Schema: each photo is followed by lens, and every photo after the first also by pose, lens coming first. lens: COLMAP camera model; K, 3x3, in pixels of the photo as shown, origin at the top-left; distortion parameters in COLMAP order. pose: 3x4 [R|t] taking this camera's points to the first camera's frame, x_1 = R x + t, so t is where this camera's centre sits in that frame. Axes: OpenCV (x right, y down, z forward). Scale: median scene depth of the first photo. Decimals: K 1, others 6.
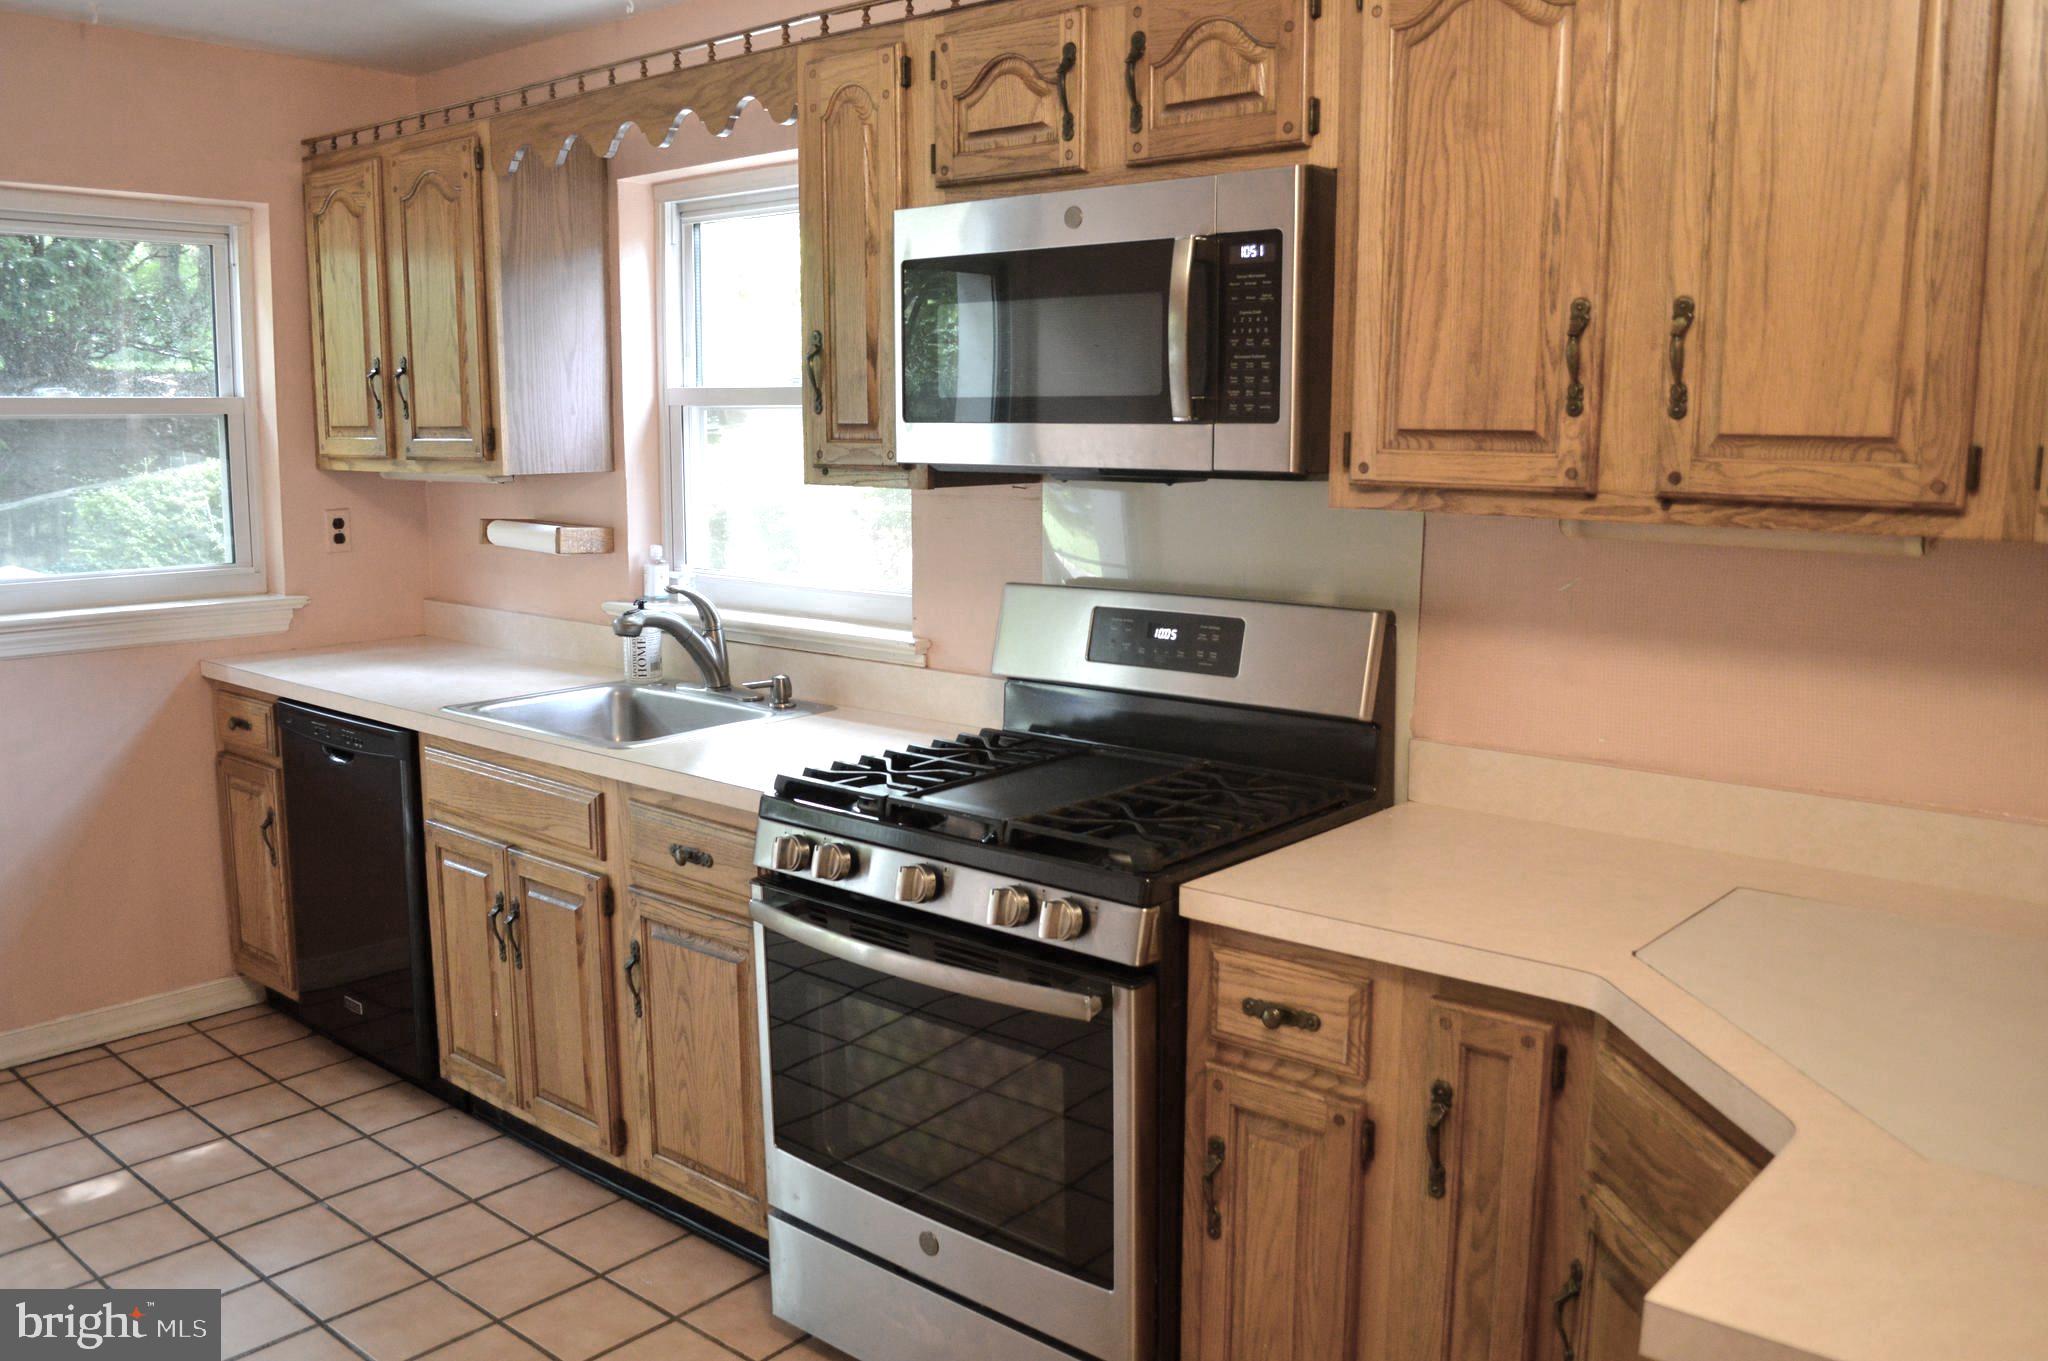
lens RADIAL K [[1635.2, 0, 1021.3], [0, 1635.2, 700.0], [0, 0, 1]] dist [-0.085795, 0.015593]
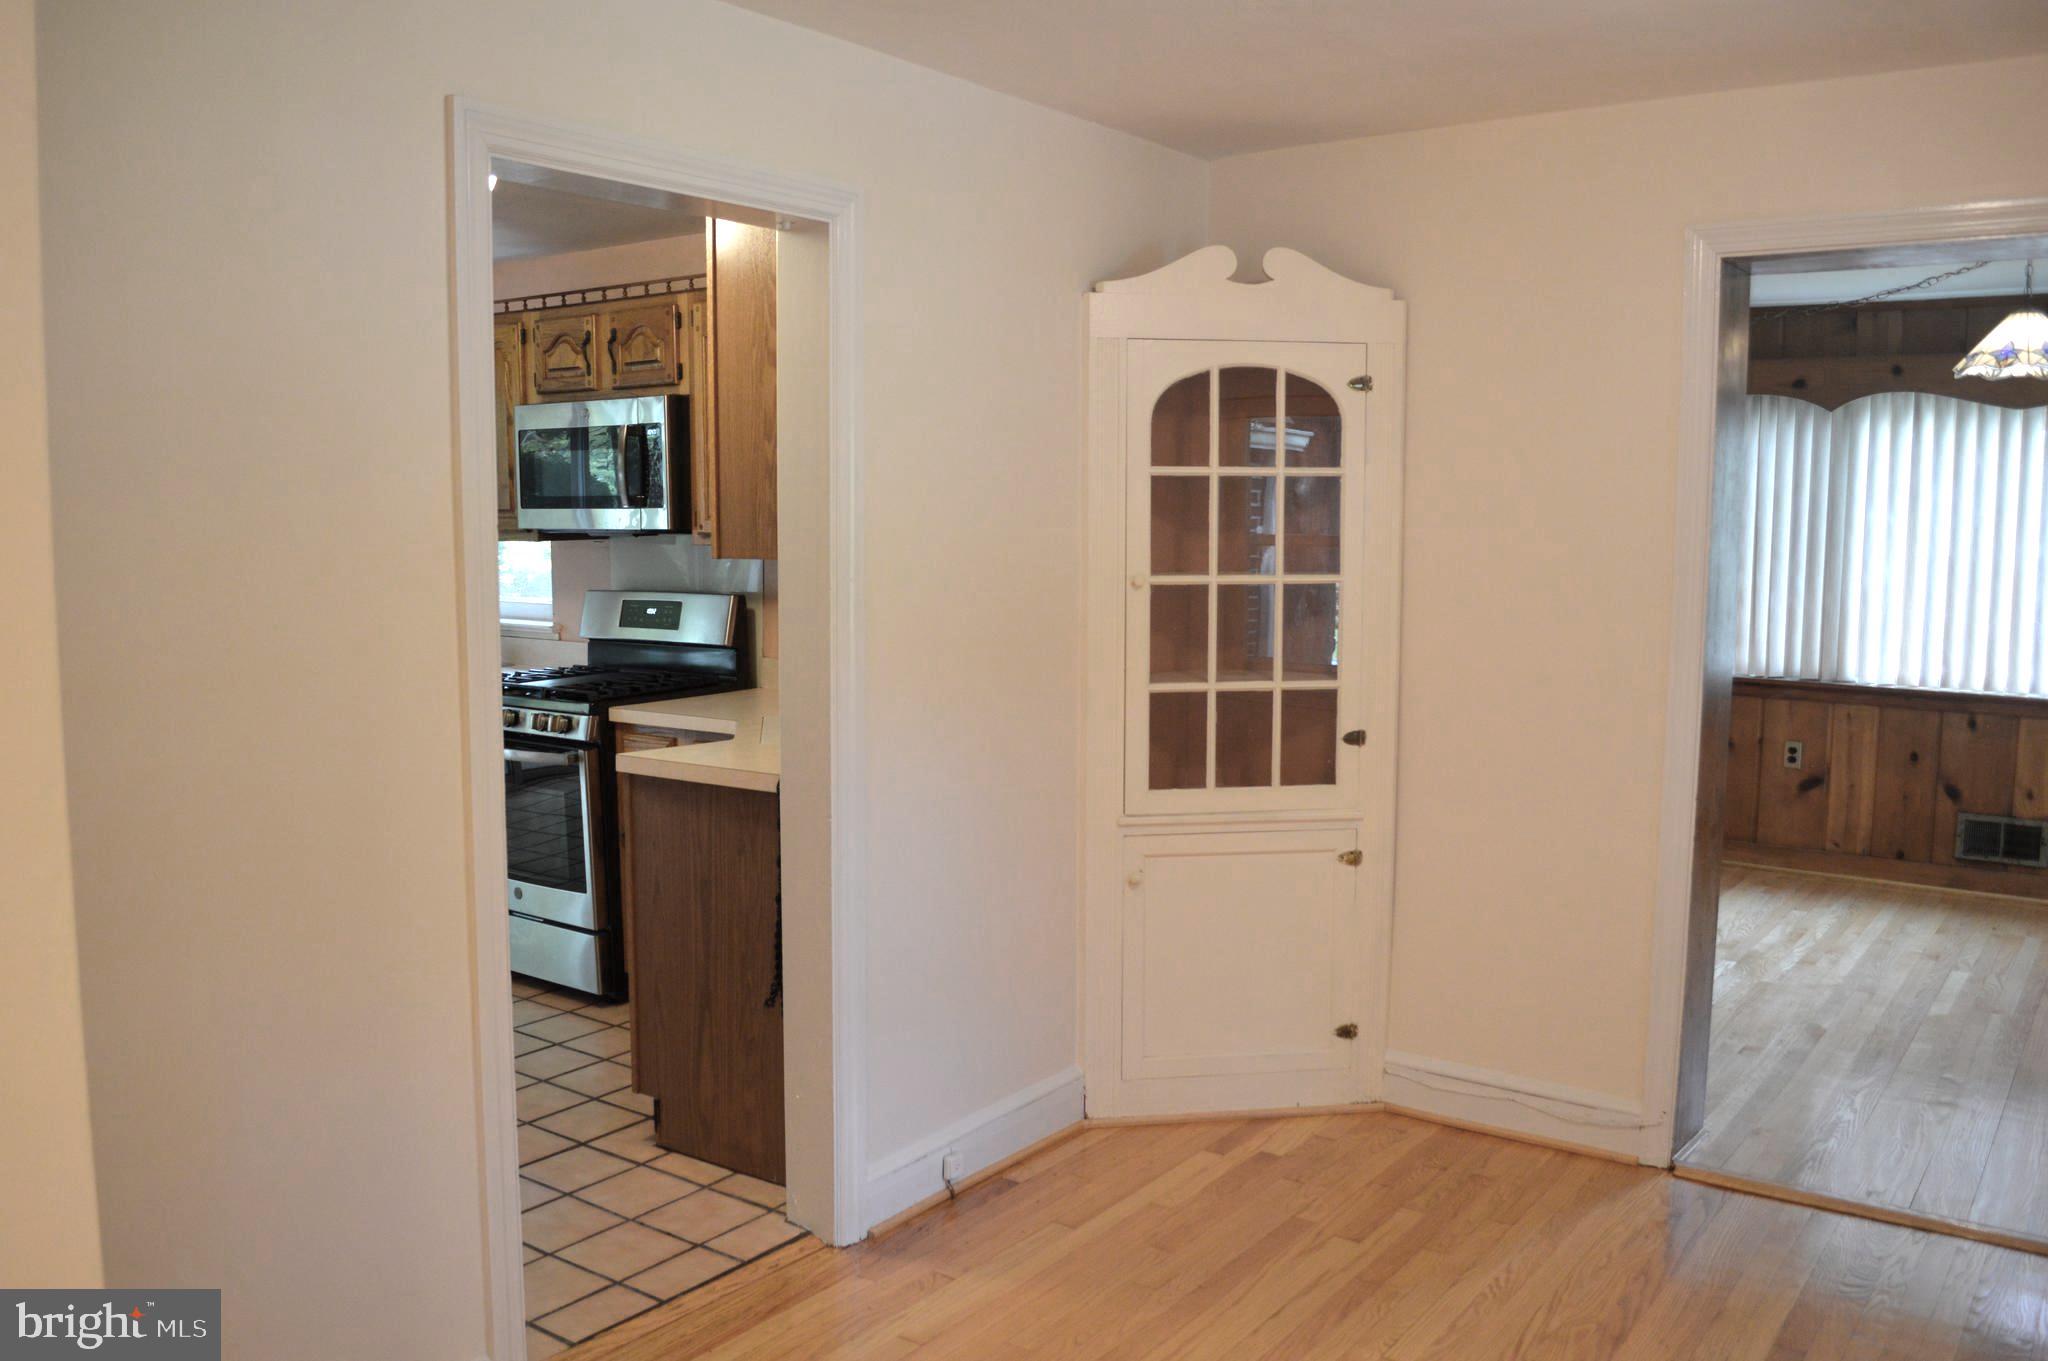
lens RADIAL K [[1635.2, 0, 1022.6], [0, 1635.2, 686.0], [0, 0, 1]] dist [-0.085795, 0.015593]
pose [[0.997790, -0.012560, 0.065251, 0.405959], [0.016255, 0.998276, -0.056398, 0.169863], [-0.064431, 0.057334, 0.996274, -1.013603]]
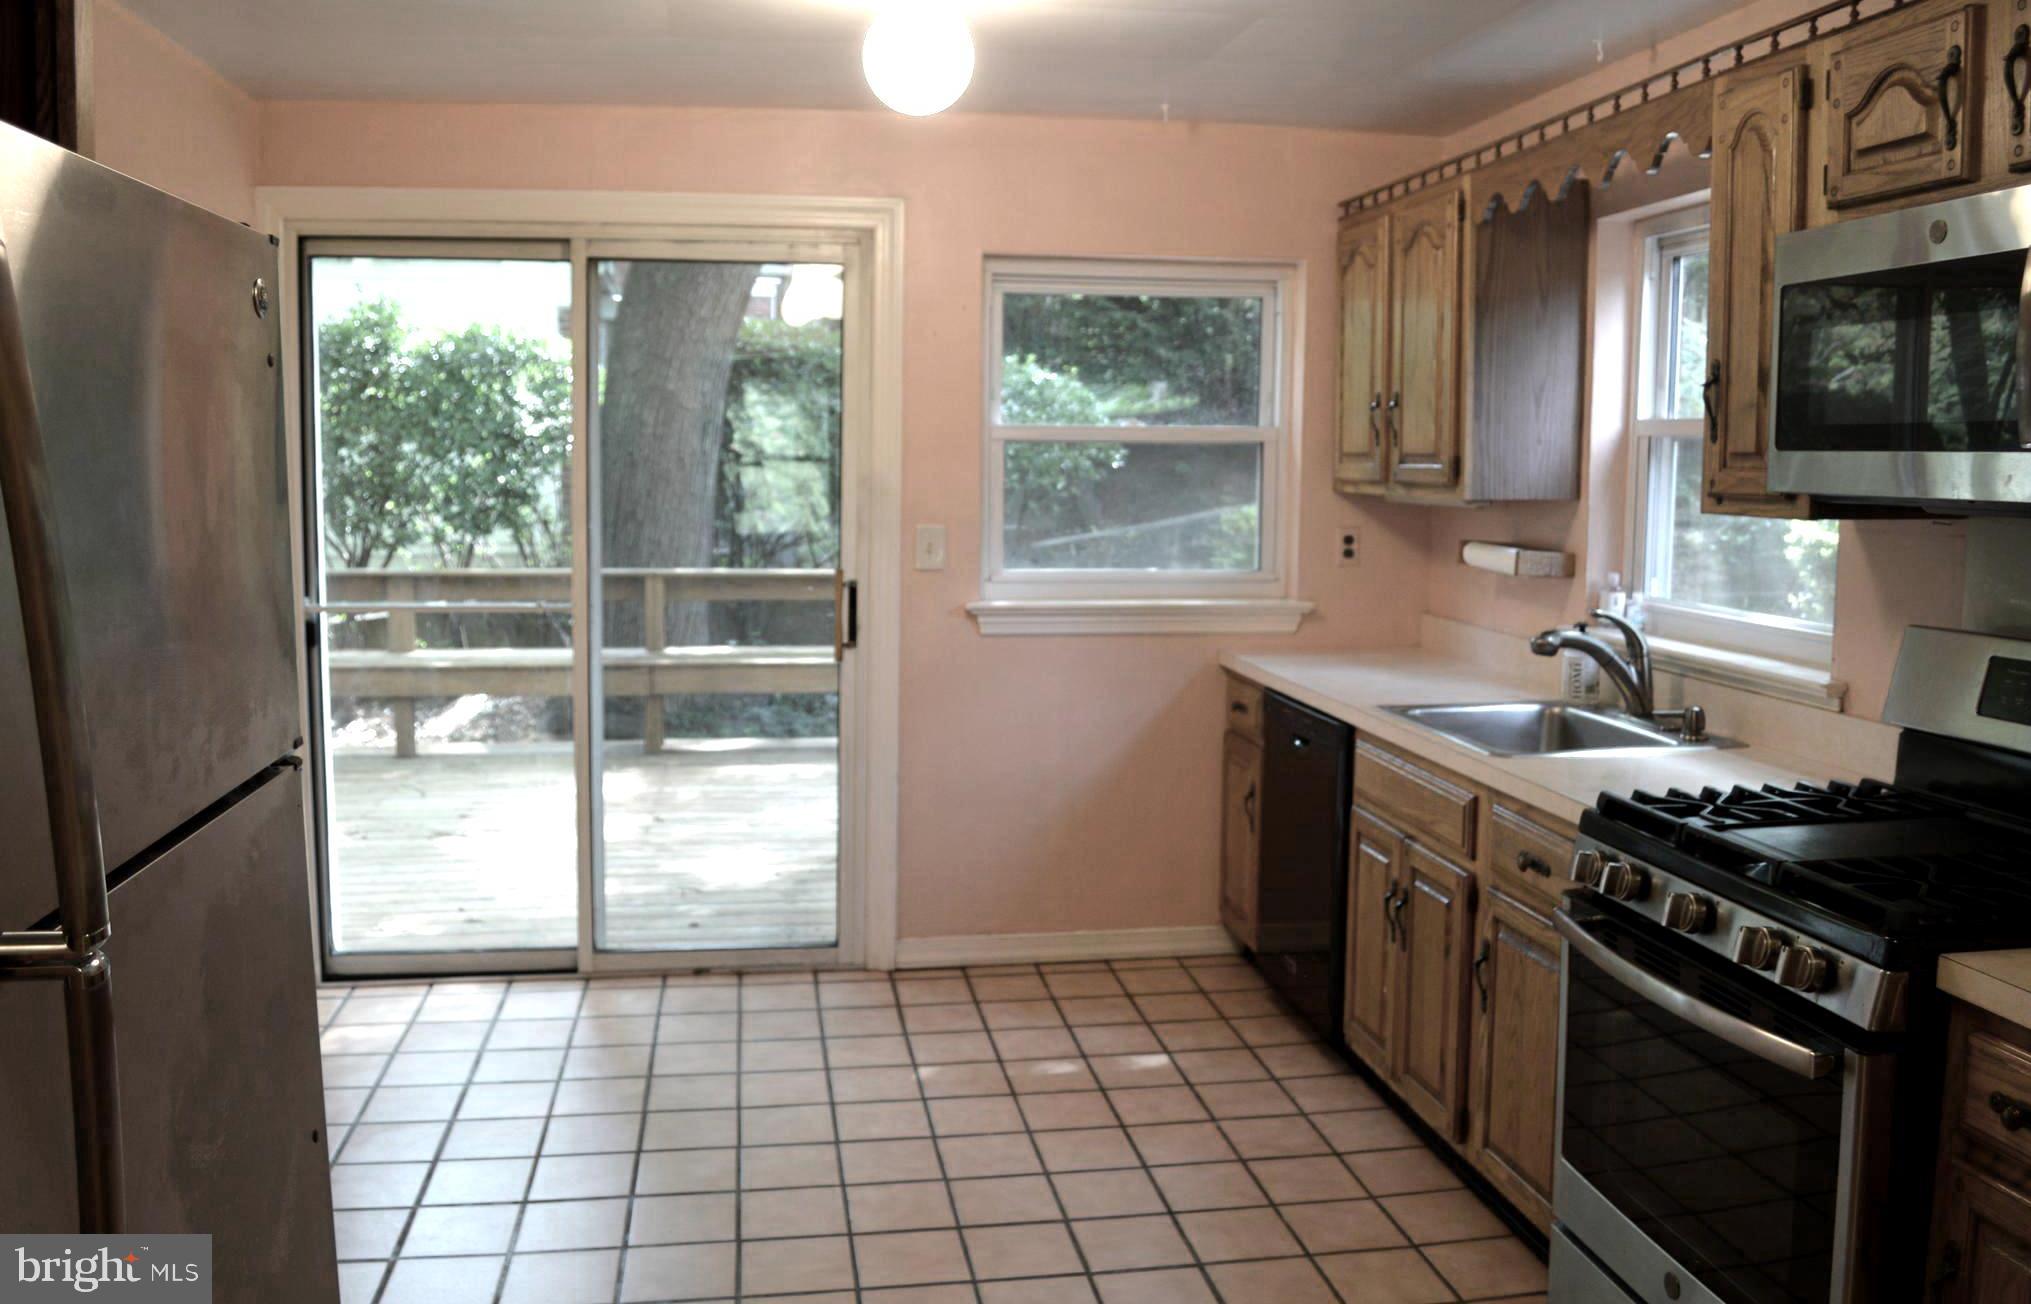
lens RADIAL K [[1633.6, 0, 1005.9], [0, 1633.6, 643.7], [0, 0, 1]] dist [-0.082403, 0.010855]
pose [[0.759747, 0.071890, -0.646232, 0.199463], [-0.107776, 0.994044, -0.016125, 0.009159], [0.641224, 0.081899, 0.762970, -0.015603]]
